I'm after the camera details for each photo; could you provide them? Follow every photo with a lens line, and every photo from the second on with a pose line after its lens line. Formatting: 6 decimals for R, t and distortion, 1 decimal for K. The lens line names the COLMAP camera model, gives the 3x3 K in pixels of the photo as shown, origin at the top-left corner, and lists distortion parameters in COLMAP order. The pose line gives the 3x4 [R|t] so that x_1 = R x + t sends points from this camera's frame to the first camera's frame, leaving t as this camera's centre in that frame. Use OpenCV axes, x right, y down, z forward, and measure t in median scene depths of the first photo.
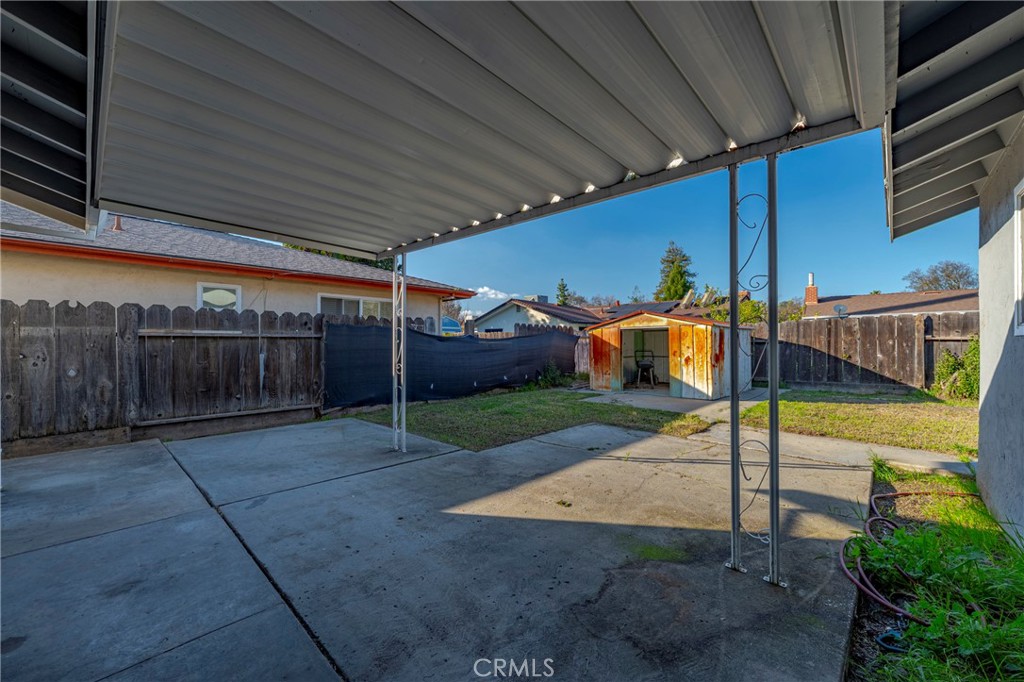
lens RADIAL K [[399.4, 0, 512.0], [0, 399.4, 341.0], [0, 0, 1]] dist [0.001753, 0.000138]
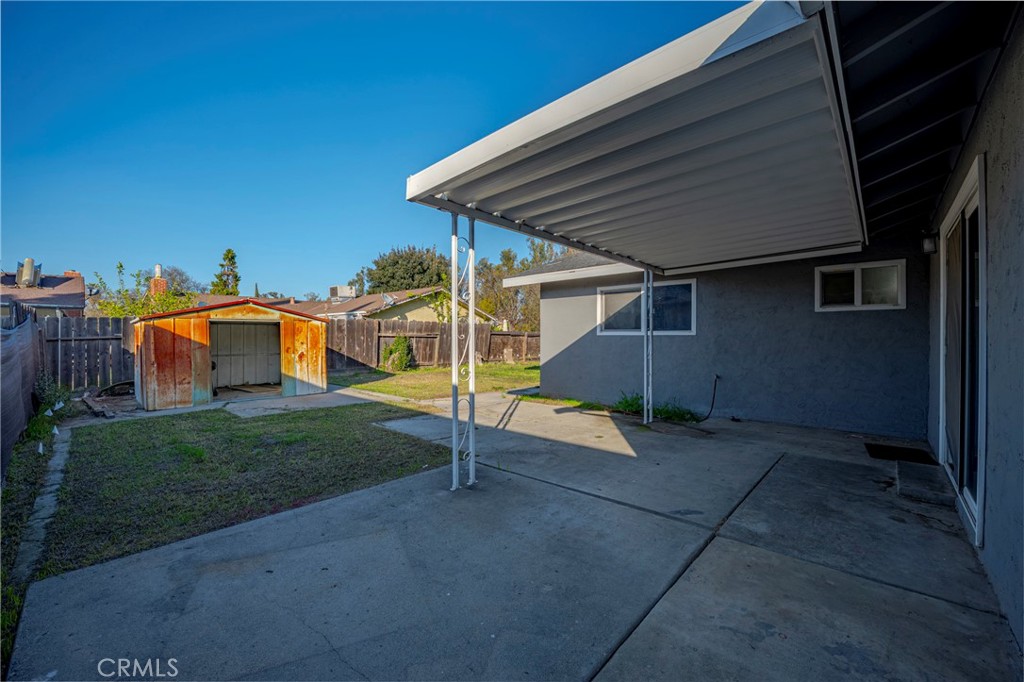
lens RADIAL K [[405.9, 0, 512.0], [0, 405.9, 341.0], [0, 0, 1]] dist [-0.019201, 0.000217]
pose [[-0.007475, -0.008096, 0.999939, -0.565387], [-0.001962, 0.999965, 0.008081, 0.001896], [-0.999970, -0.001901, -0.007491, 0.511943]]
